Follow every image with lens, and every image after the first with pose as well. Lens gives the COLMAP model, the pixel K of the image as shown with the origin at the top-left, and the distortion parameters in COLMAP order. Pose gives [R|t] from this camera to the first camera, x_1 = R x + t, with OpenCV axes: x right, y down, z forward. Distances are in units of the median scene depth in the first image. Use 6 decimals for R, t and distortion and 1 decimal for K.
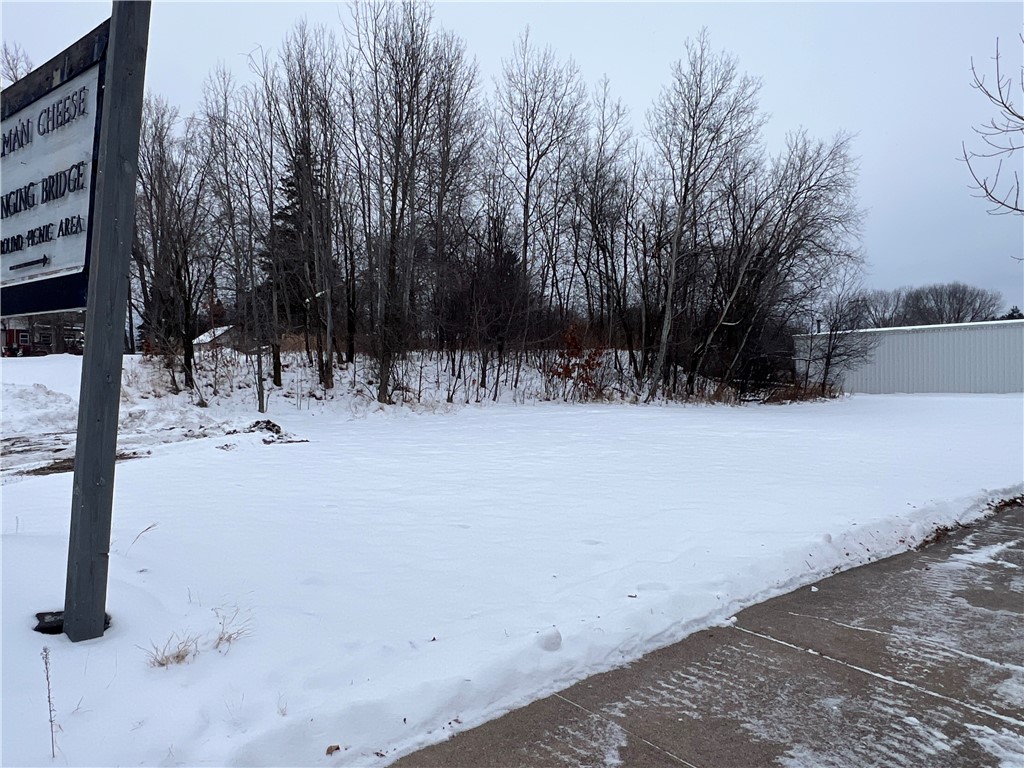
lens RADIAL K [[796.3, 0, 512.0], [0, 796.3, 384.0], [0, 0, 1]] dist [0.000955, 0.001164]
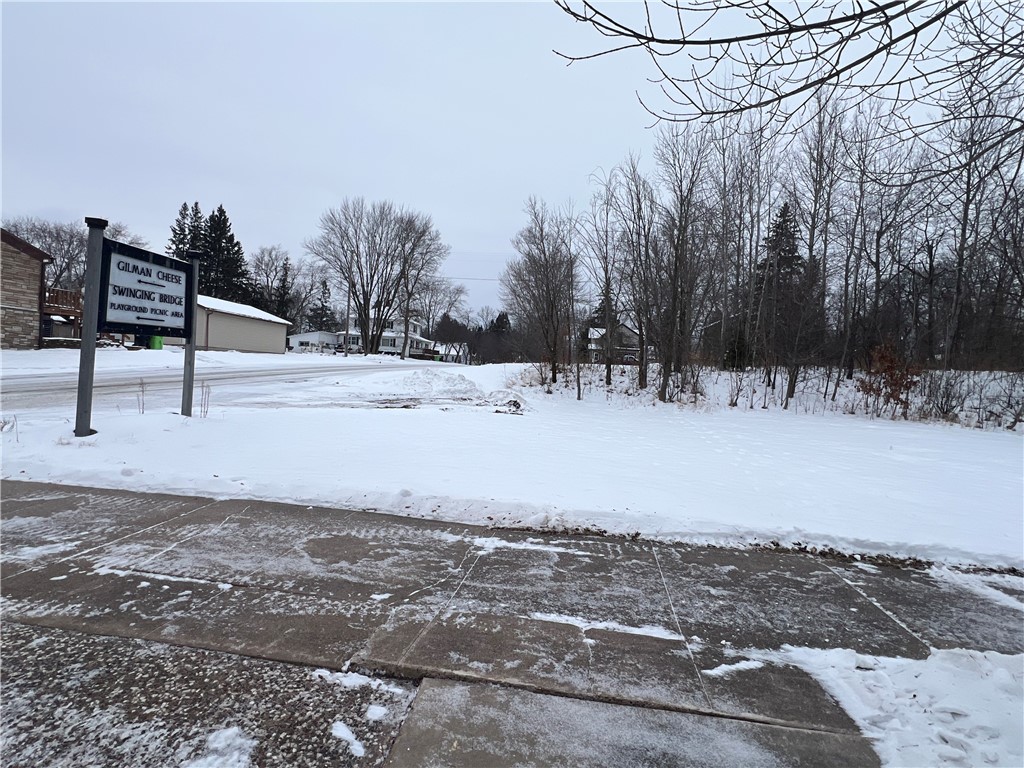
lens RADIAL K [[516.2, 0, 512.0], [0, 516.2, 384.0], [0, 0, 1]] dist [-0.002015, -0.000246]
pose [[0.629984, 0.057153, -0.774502, 1.348481], [-0.060943, 0.997851, 0.024063, -0.045806], [0.774213, 0.032041, 0.632113, 0.596641]]
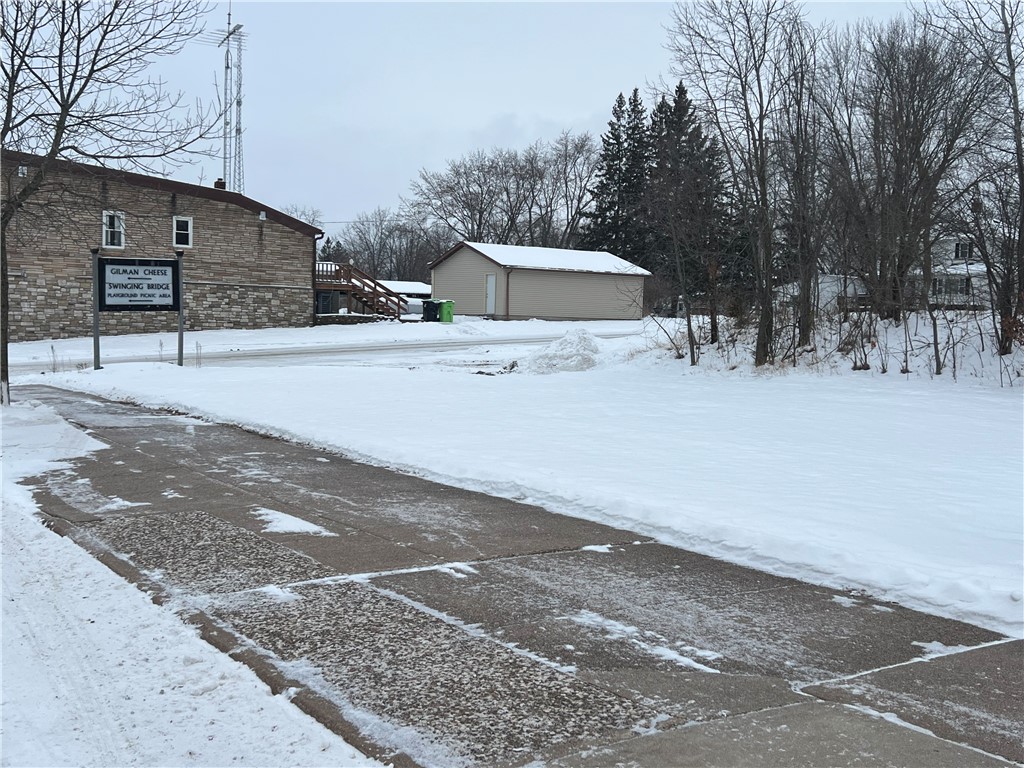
lens RADIAL K [[1130.3, 0, 512.0], [0, 1130.3, 384.0], [0, 0, 1]] dist [0.065176, 0.000711]
pose [[-0.144878, 0.053565, -0.987999, 4.322993], [-0.020376, 0.998160, 0.057103, -0.082524], [0.989240, 0.028405, -0.143520, 3.051422]]
